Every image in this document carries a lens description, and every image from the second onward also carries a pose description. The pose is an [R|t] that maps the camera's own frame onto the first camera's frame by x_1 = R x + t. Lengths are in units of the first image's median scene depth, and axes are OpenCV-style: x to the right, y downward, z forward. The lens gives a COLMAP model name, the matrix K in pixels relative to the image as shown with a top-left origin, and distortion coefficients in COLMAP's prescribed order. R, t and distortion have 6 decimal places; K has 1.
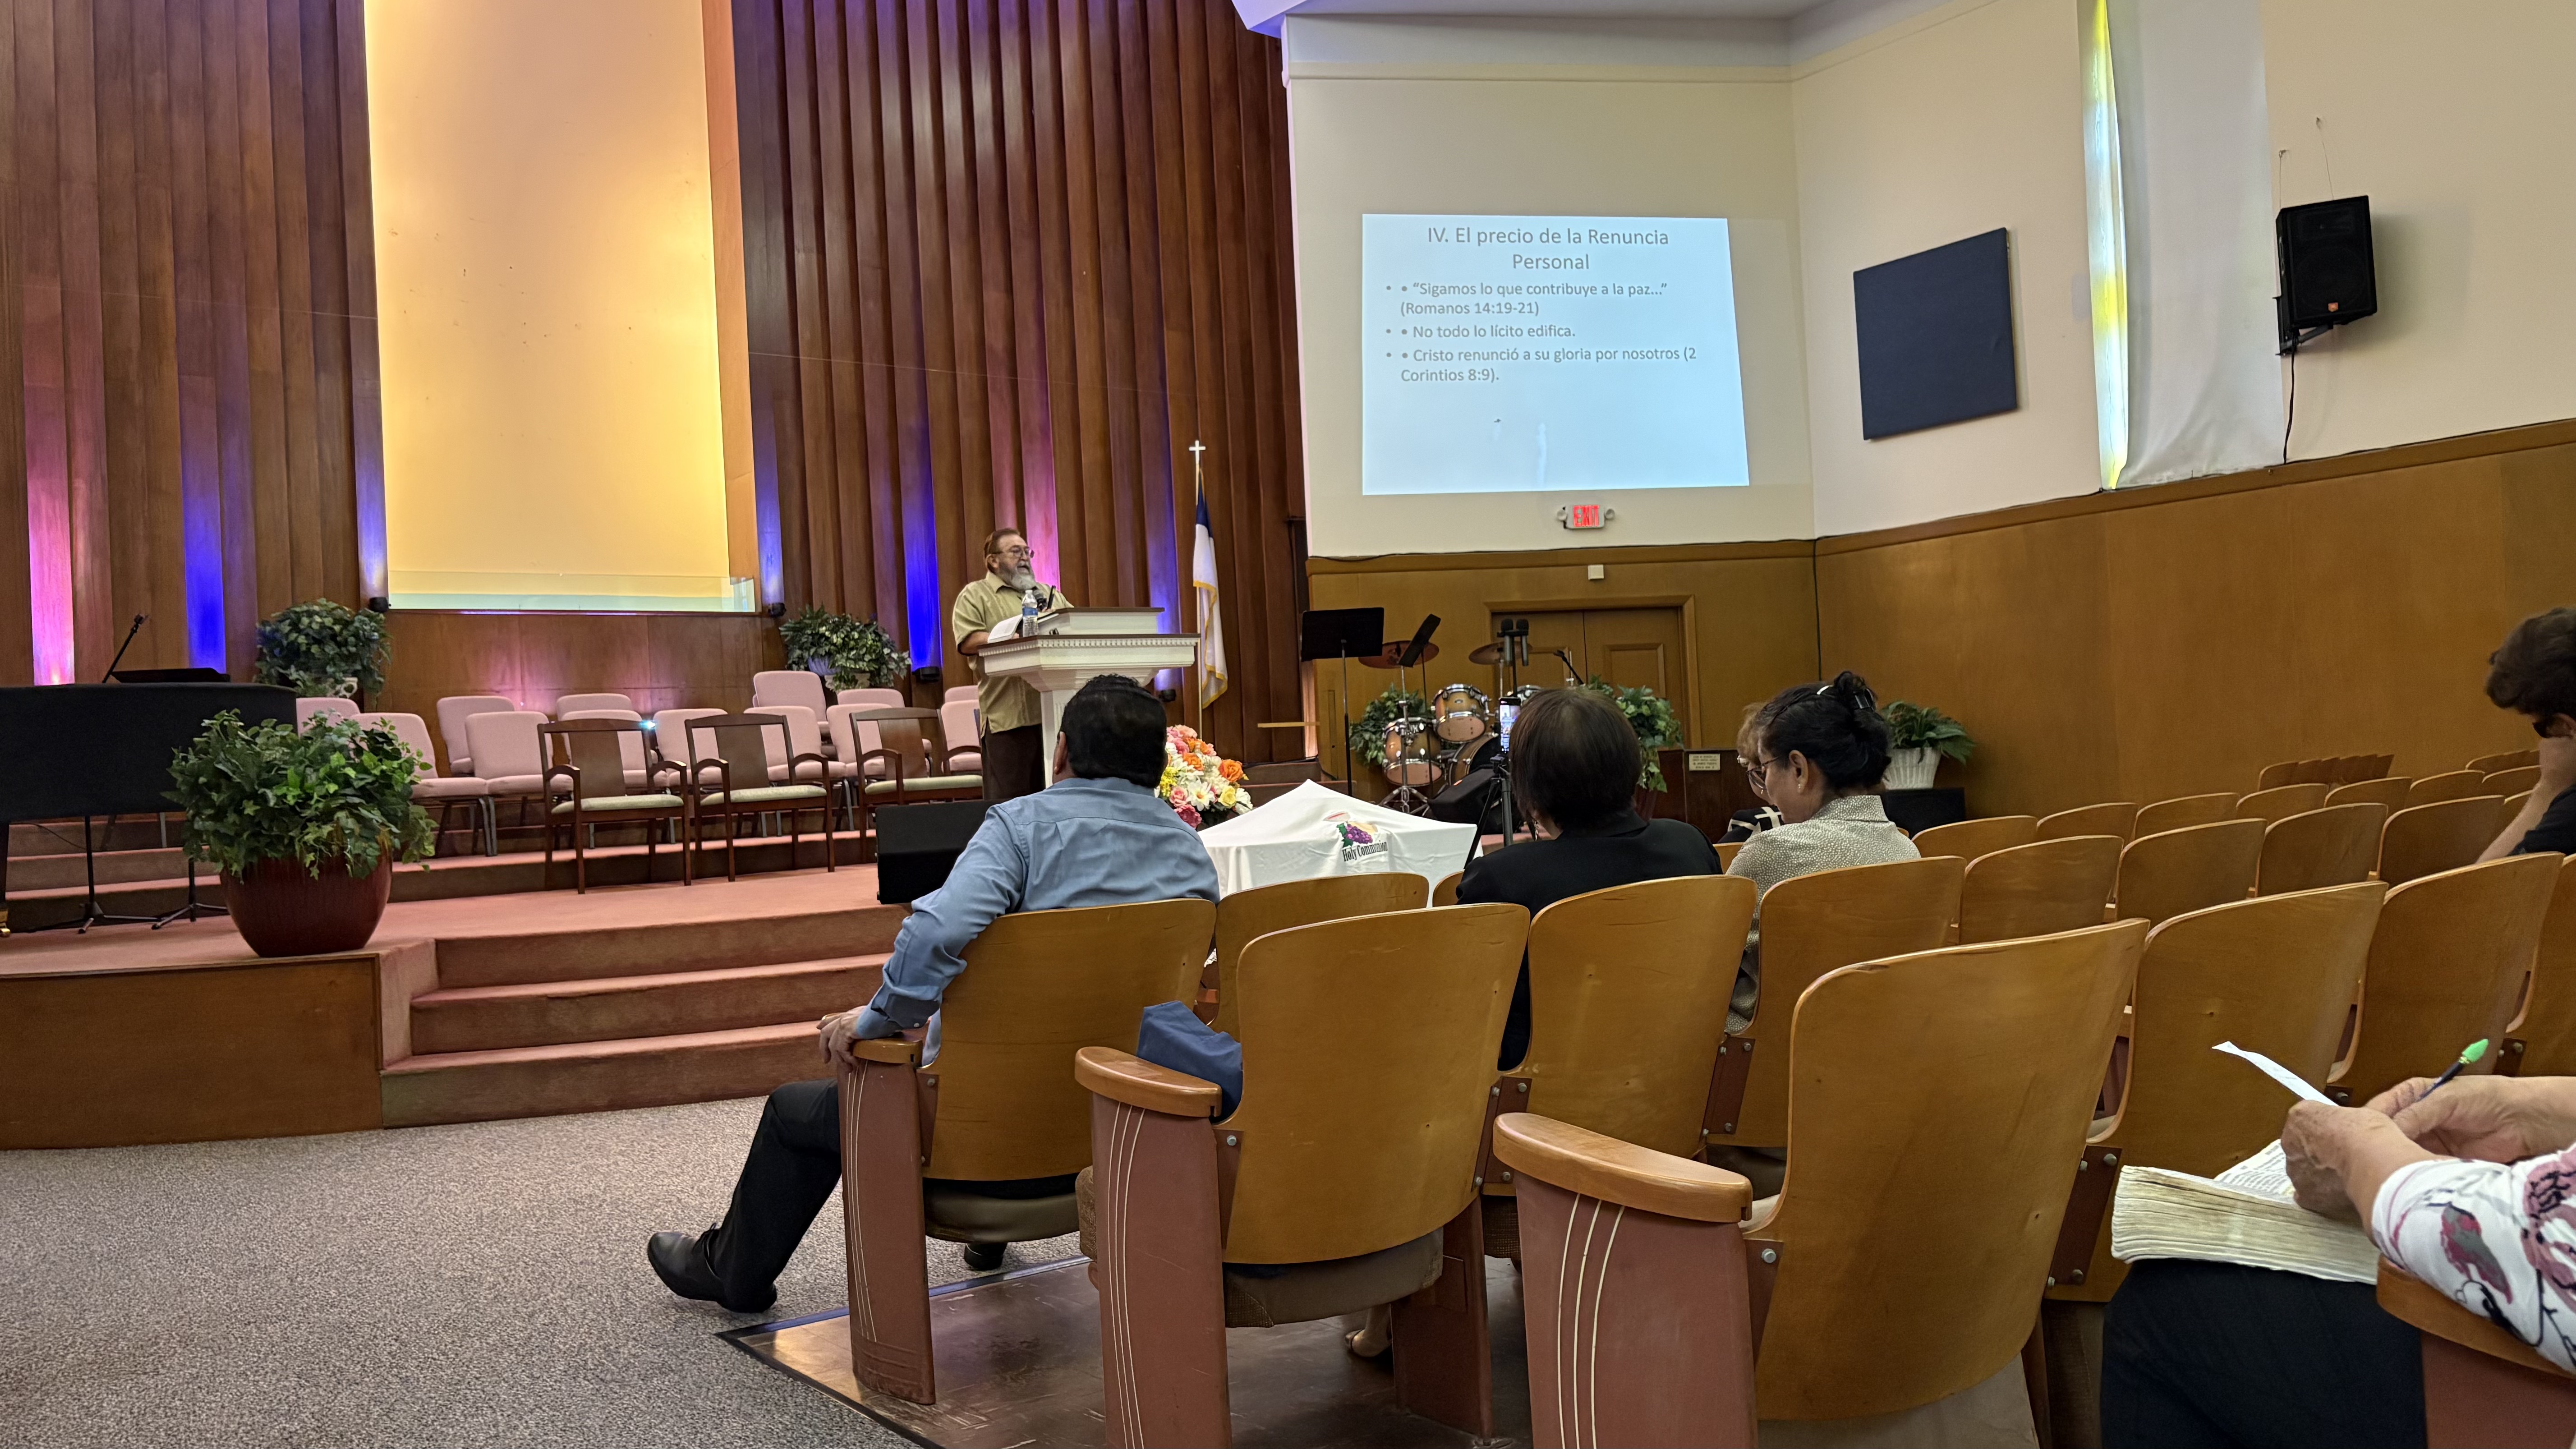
lens RADIAL K [[1874.5, 0, 1288.0], [0, 1874.5, 724.5], [0, 0, 1]] dist [0.000248, -0.001084]
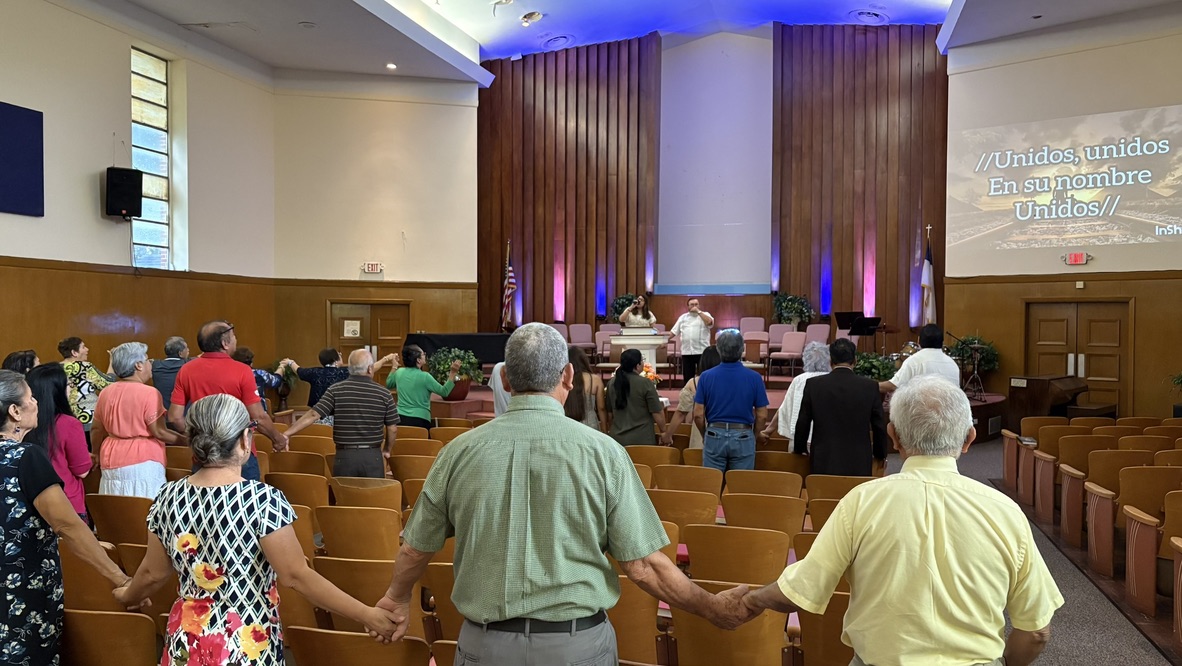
lens RADIAL K [[860.1, 0, 591.0], [0, 860.1, 333.0], [0, 0, 1]] dist [0.000248, -0.001084]
pose [[0.619126, 0.061904, -0.782848, 0.585951], [-0.013865, 0.997594, 0.067920, -0.085342], [0.785169, -0.031197, 0.618495, -0.034665]]
